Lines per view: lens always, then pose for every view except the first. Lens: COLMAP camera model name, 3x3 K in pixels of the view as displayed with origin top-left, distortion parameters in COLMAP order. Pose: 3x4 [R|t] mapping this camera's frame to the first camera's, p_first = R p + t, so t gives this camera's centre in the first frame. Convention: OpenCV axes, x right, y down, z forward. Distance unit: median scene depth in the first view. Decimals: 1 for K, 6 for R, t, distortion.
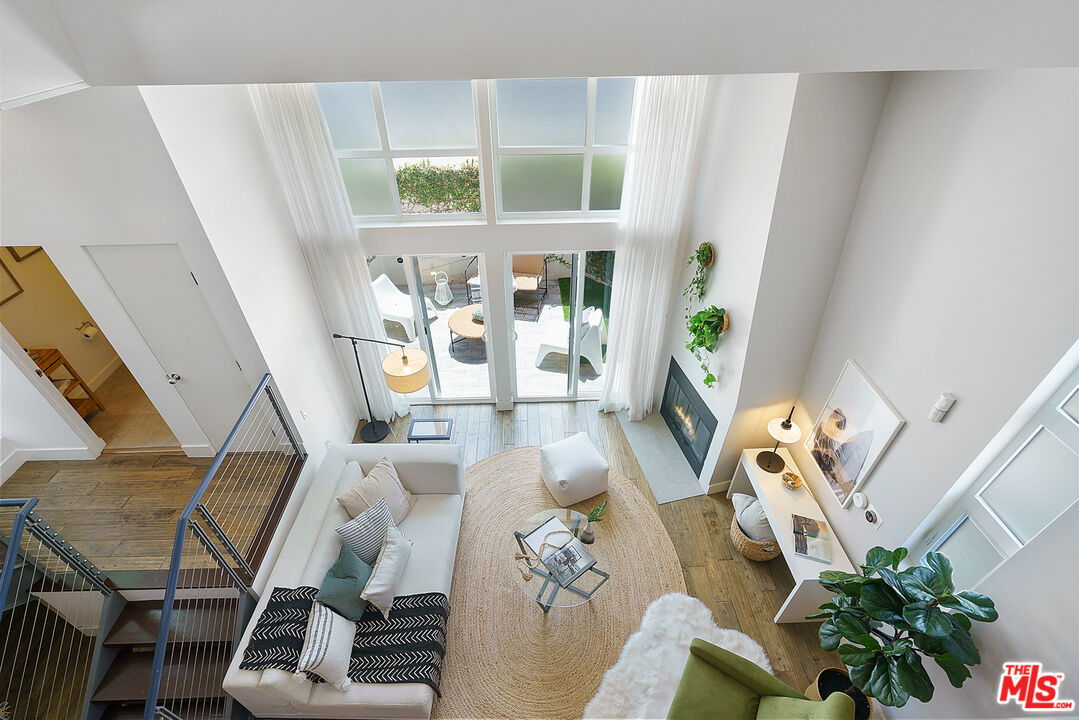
lens RADIAL K [[484.1, 0, 530.9], [0, 484.1, 362.0], [0, 0, 1]] dist [-0.000002, 0.000010]
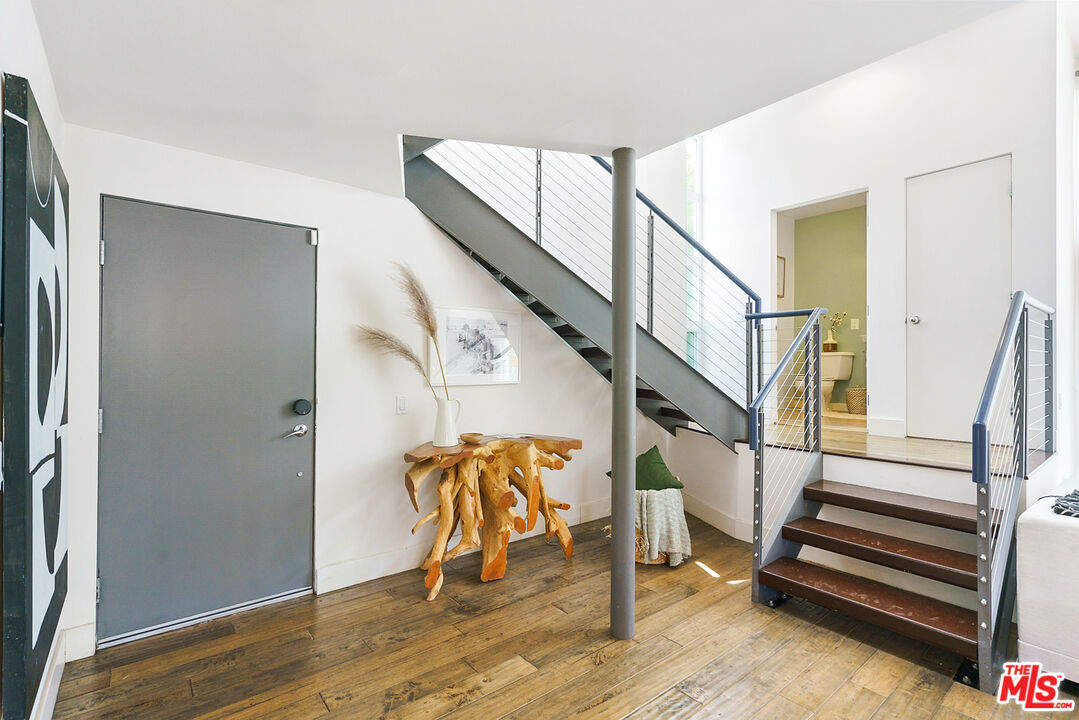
lens RADIAL K [[500.4, 0, 535.4], [0, 500.4, 360.7], [0, 0, 1]] dist [0.000562, 0.000564]
pose [[0.609516, 0.012290, -0.792678, -0.351929], [-0.508489, 0.773171, -0.379007, 0.779998], [0.608218, 0.634079, 0.477509, 0.080379]]
